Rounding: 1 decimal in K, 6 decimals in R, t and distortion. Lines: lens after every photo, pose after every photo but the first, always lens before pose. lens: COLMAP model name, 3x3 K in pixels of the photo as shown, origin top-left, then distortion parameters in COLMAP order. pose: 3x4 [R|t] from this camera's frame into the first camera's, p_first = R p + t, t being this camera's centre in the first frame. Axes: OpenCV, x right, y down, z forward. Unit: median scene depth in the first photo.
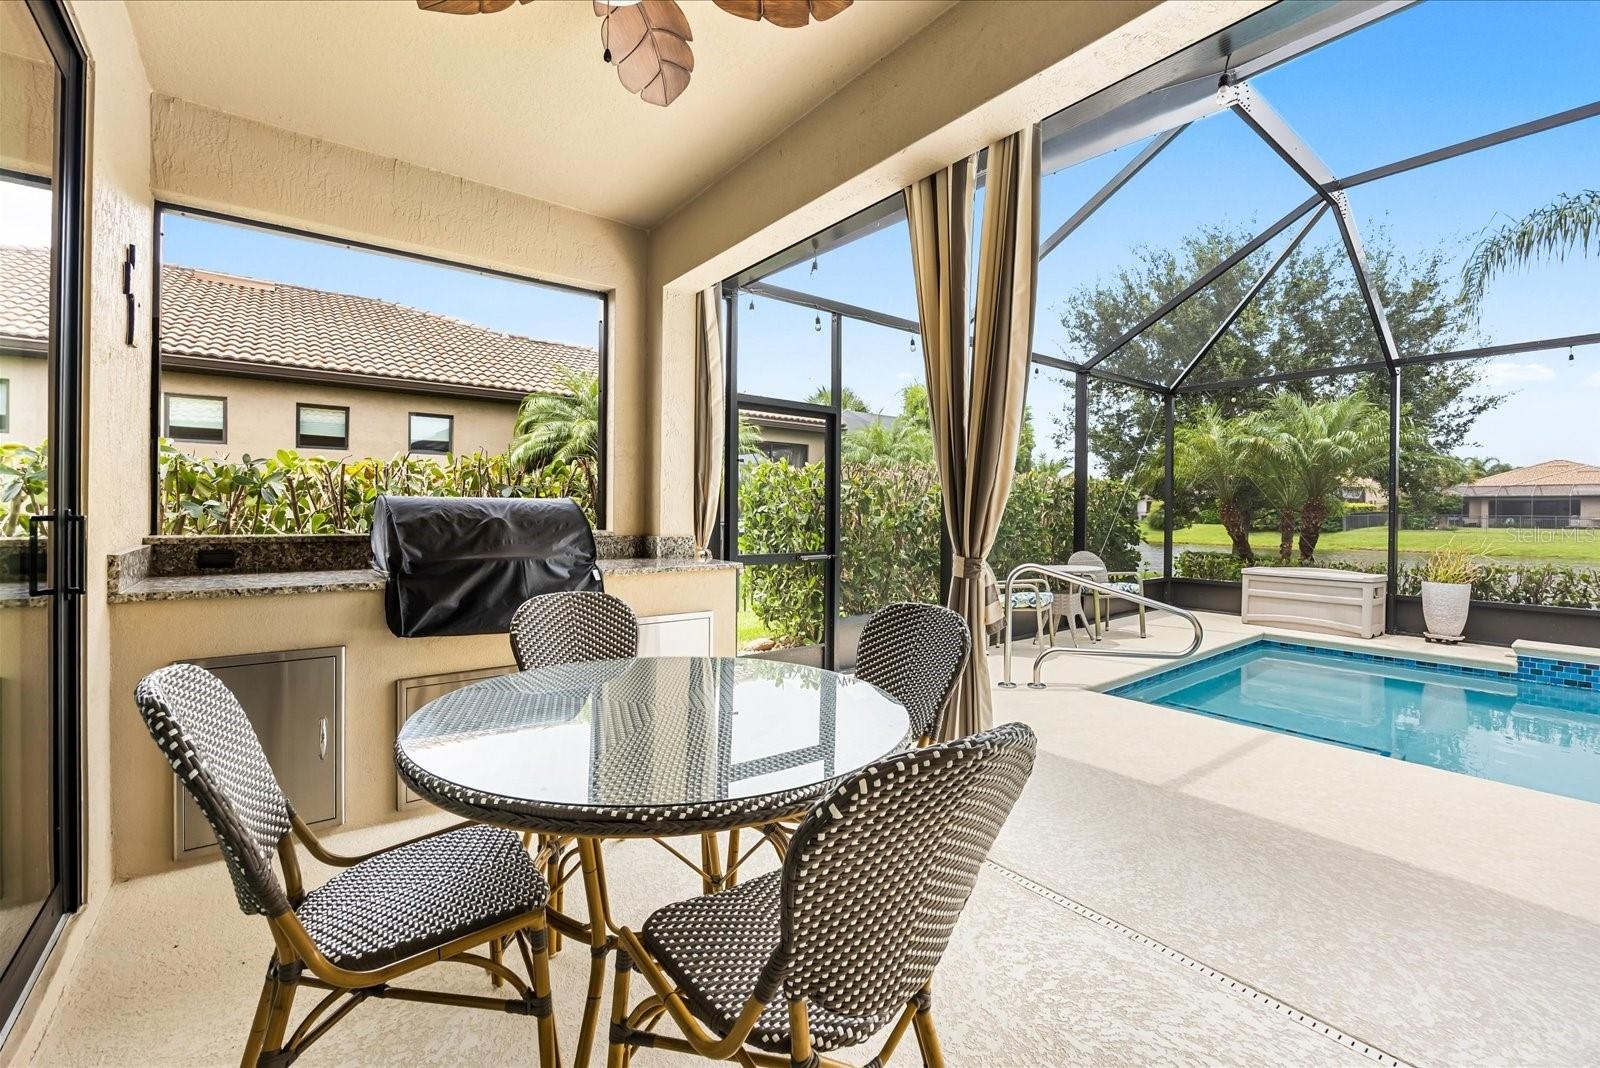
lens RADIAL K [[675.9, 0, 805.6], [0, 675.9, 510.1], [0, 0, 1]] dist [-0.002888, -0.000326]
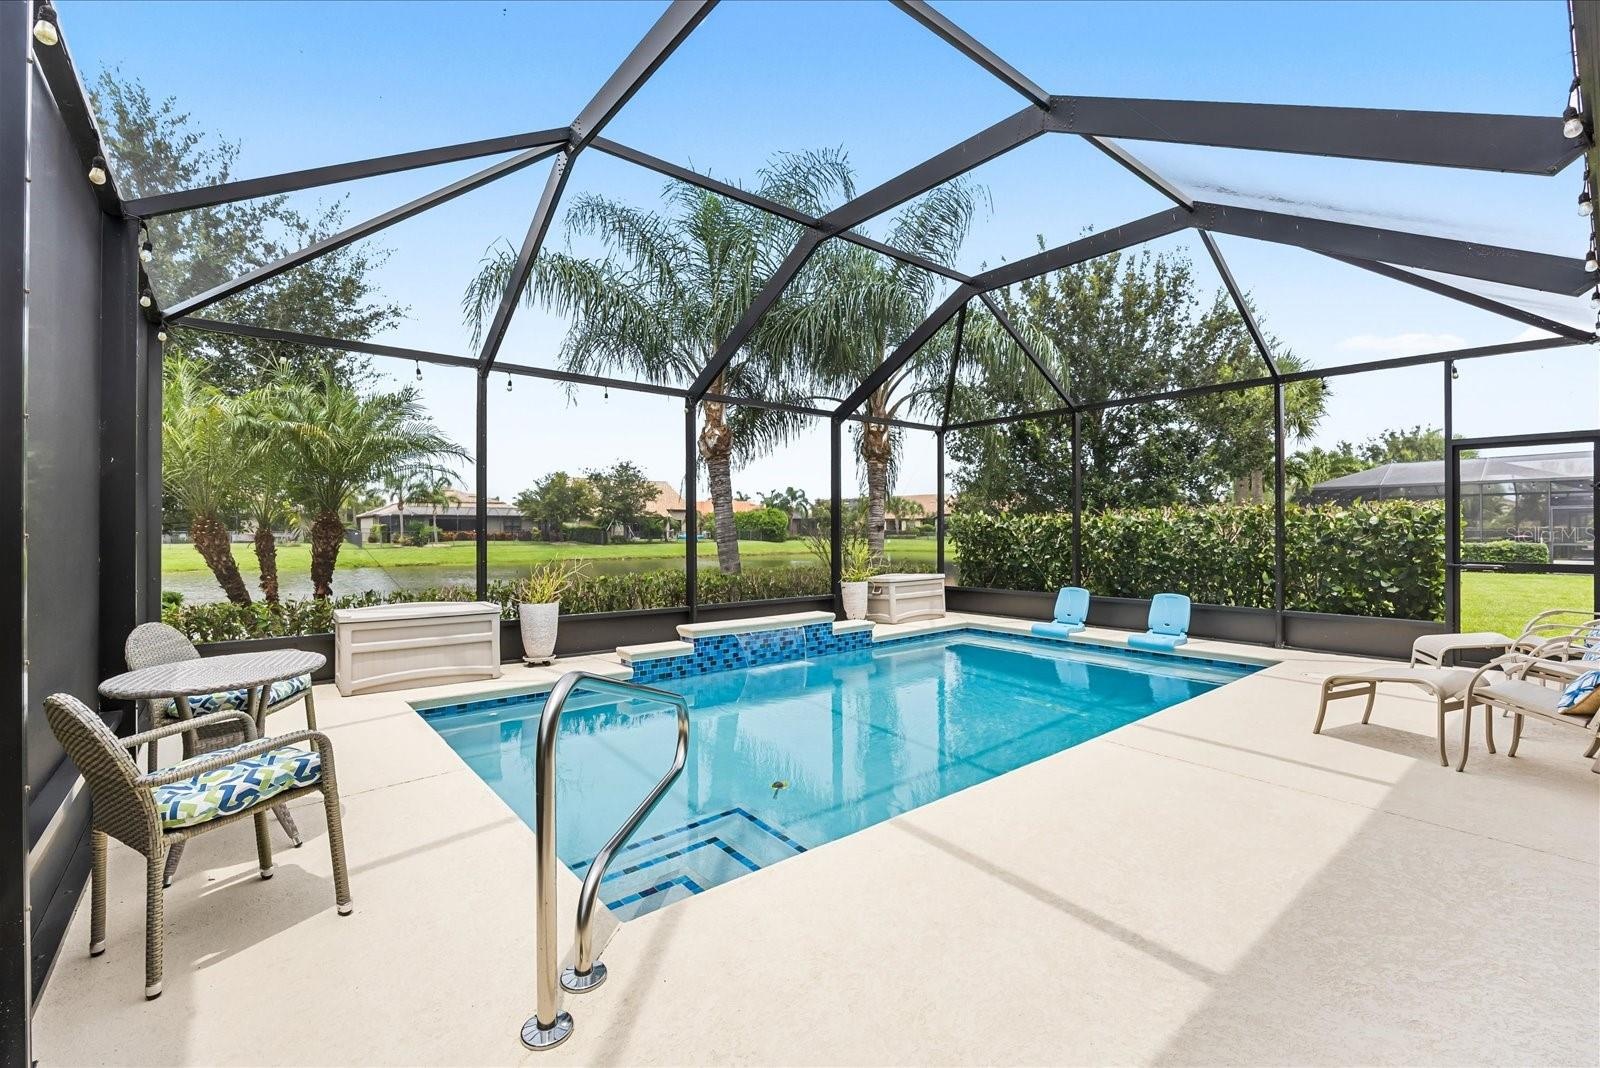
lens RADIAL K [[682.5, 0, 793.6], [0, 682.5, 528.2], [0, 0, 1]] dist [-0.015165, 0.000378]
pose [[-0.016025, -0.001700, 0.999870, -0.039160], [-0.000609, 0.999998, 0.001690, -0.001777], [-0.999871, -0.000582, -0.016026, 0.625122]]
